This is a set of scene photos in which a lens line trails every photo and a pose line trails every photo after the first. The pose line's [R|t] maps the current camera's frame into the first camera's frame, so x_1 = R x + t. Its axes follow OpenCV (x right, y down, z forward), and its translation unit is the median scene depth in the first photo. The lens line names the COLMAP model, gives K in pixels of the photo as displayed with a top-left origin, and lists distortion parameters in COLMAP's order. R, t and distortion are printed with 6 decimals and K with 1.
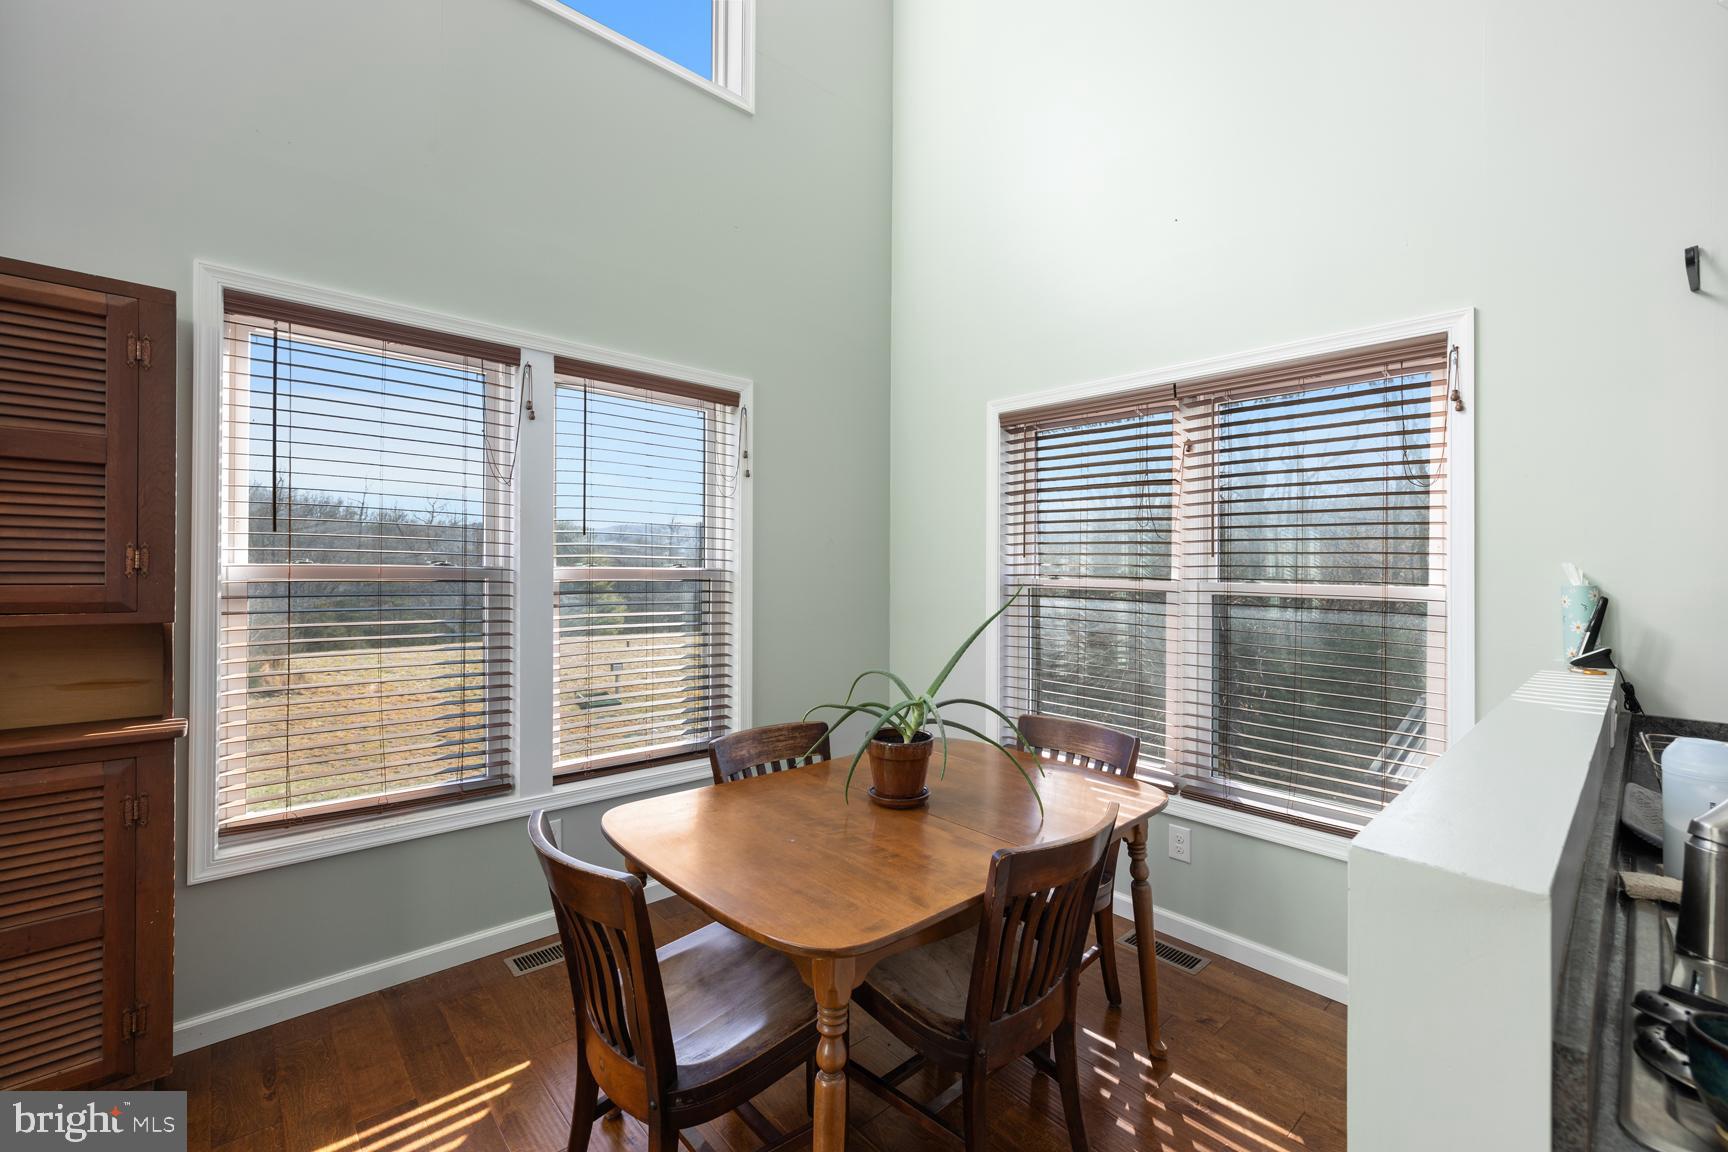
lens RADIAL K [[734.7, 0, 860.0], [0, 734.7, 565.2], [0, 0, 1]] dist [0.000495, 0.000139]
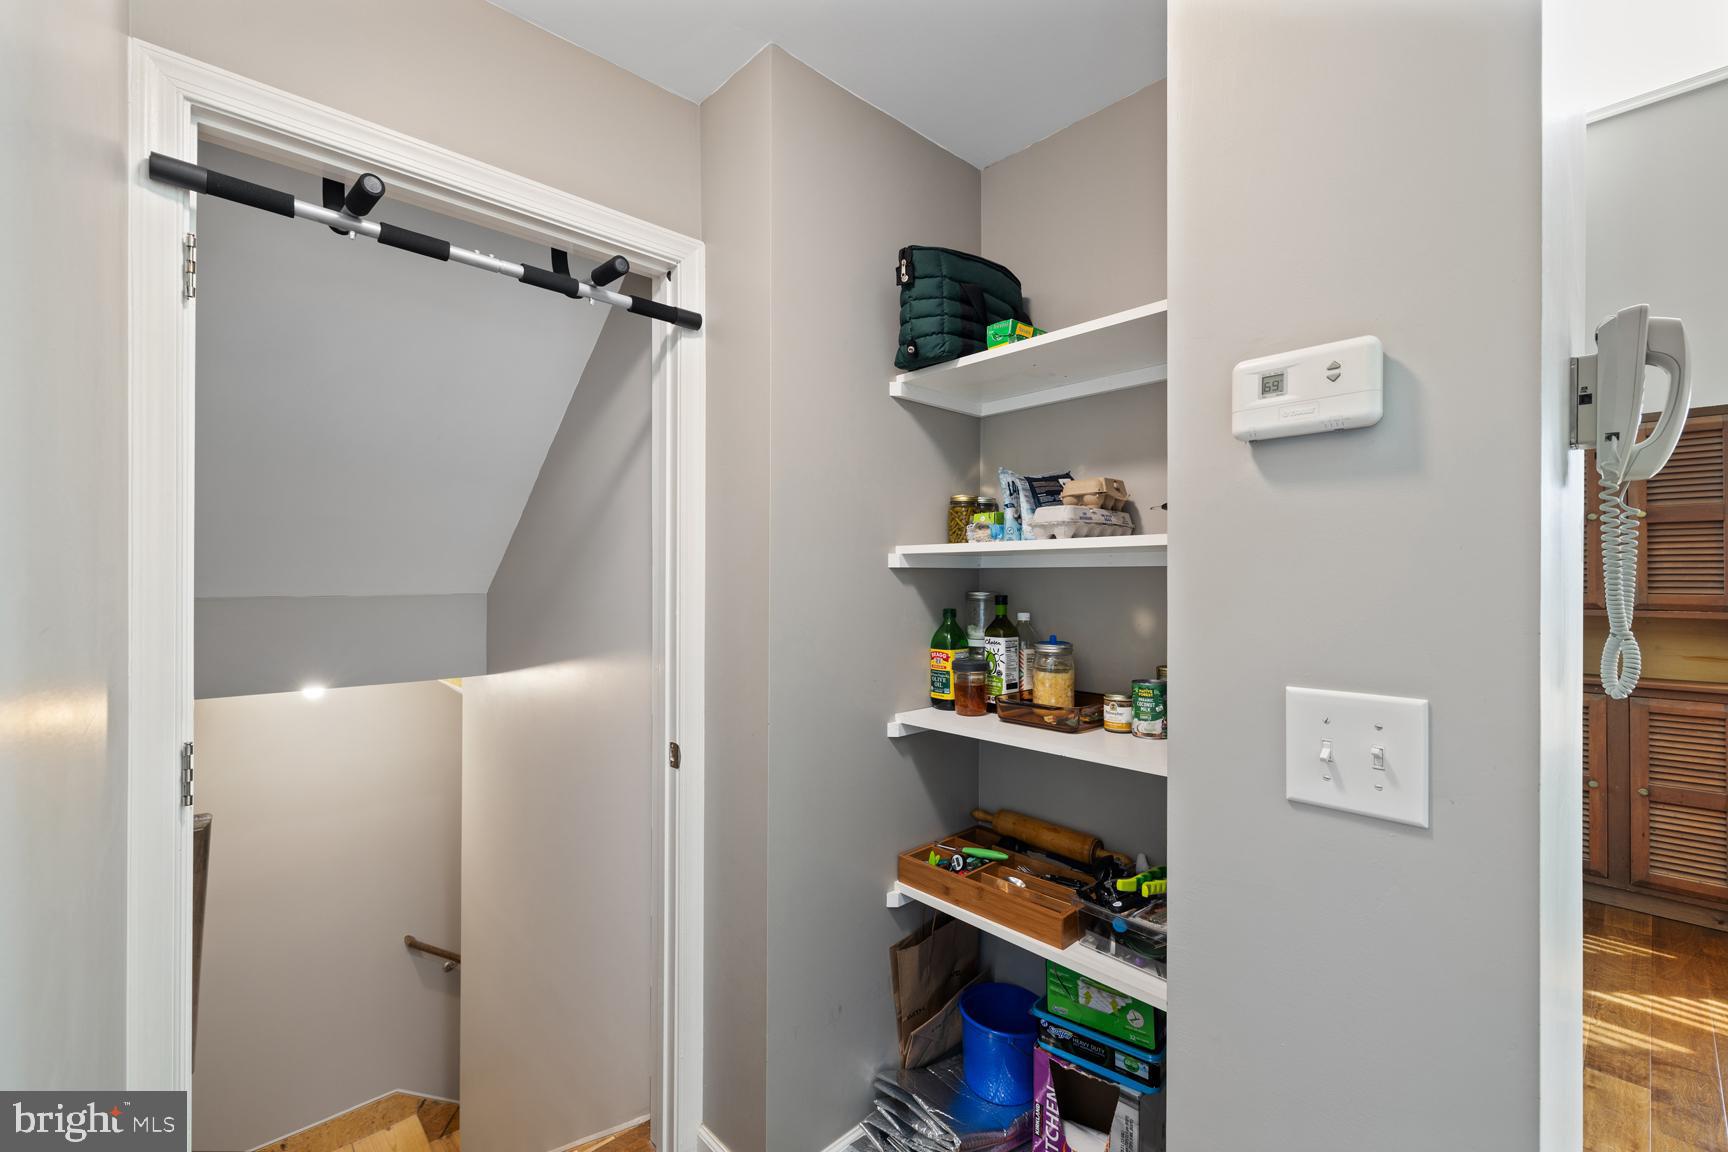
lens RADIAL K [[734.7, 0, 869.3], [0, 734.7, 580.2], [0, 0, 1]] dist [0.000495, 0.000139]
pose [[0.024945, -0.009041, -0.999648, 0.330211], [0.000111, 0.999959, -0.009041, 0.005106], [0.999689, 0.000114, 0.024945, -0.559247]]
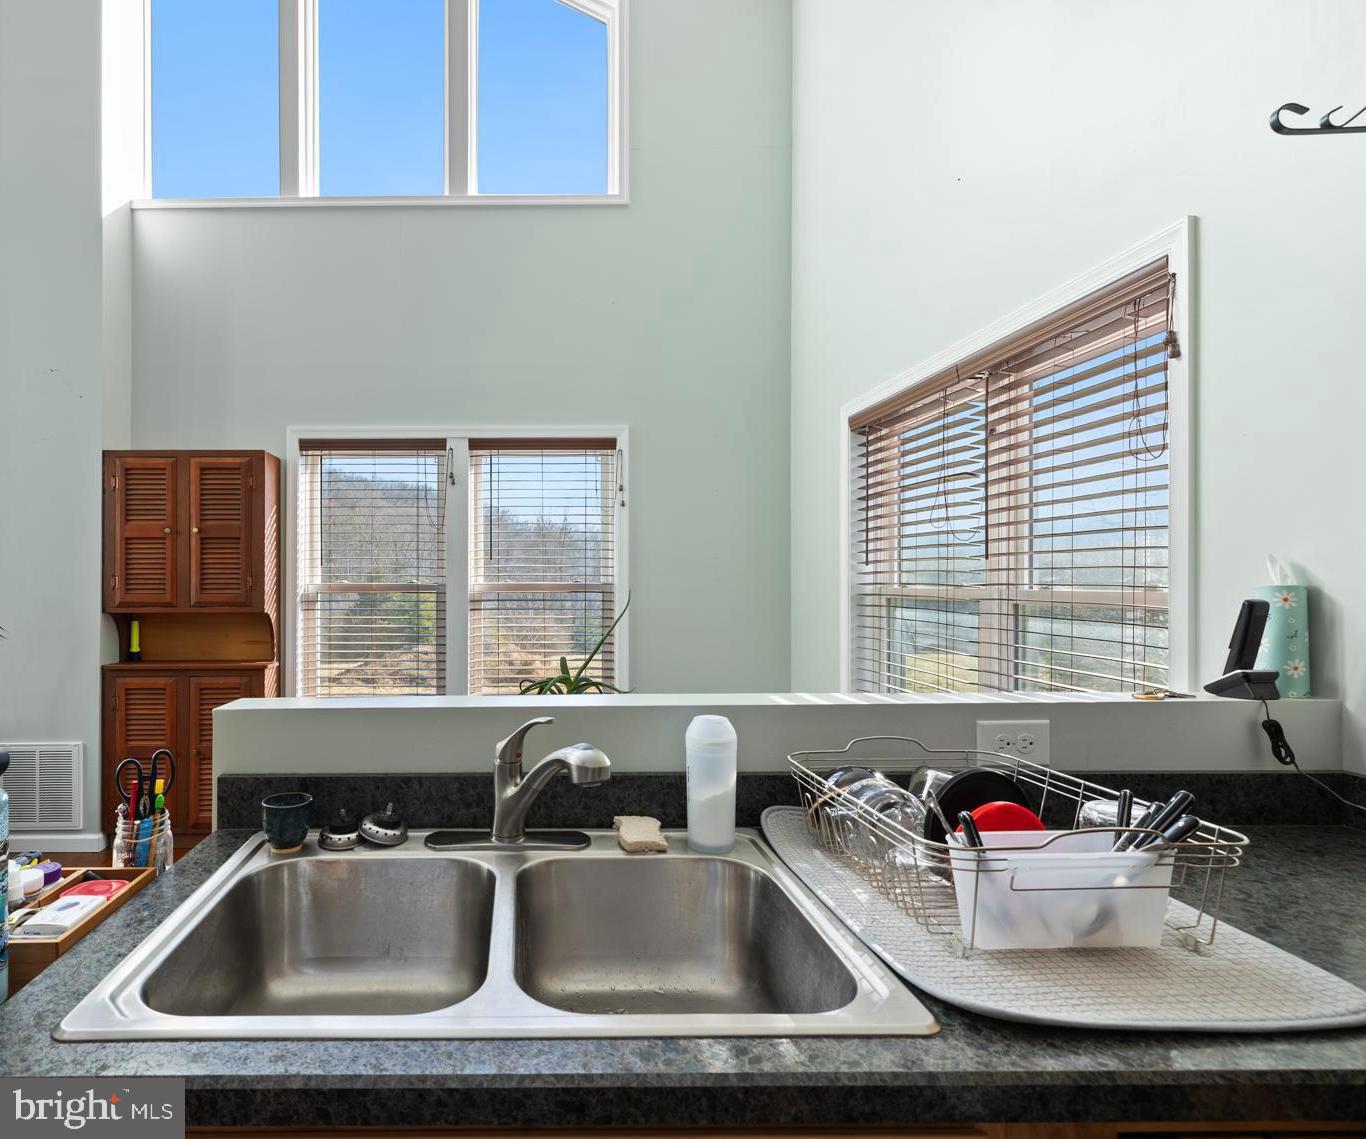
lens RADIAL K [[732.7, 0, 521.3], [0, 732.7, 582.4], [0, 0, 1]] dist [-0.001628, 0.000417]
pose [[0.735724, -0.015866, -0.677095, 0.614932], [0.015671, 0.999857, -0.006402, 0.012099], [0.677100, -0.005901, 0.735868, -0.008575]]
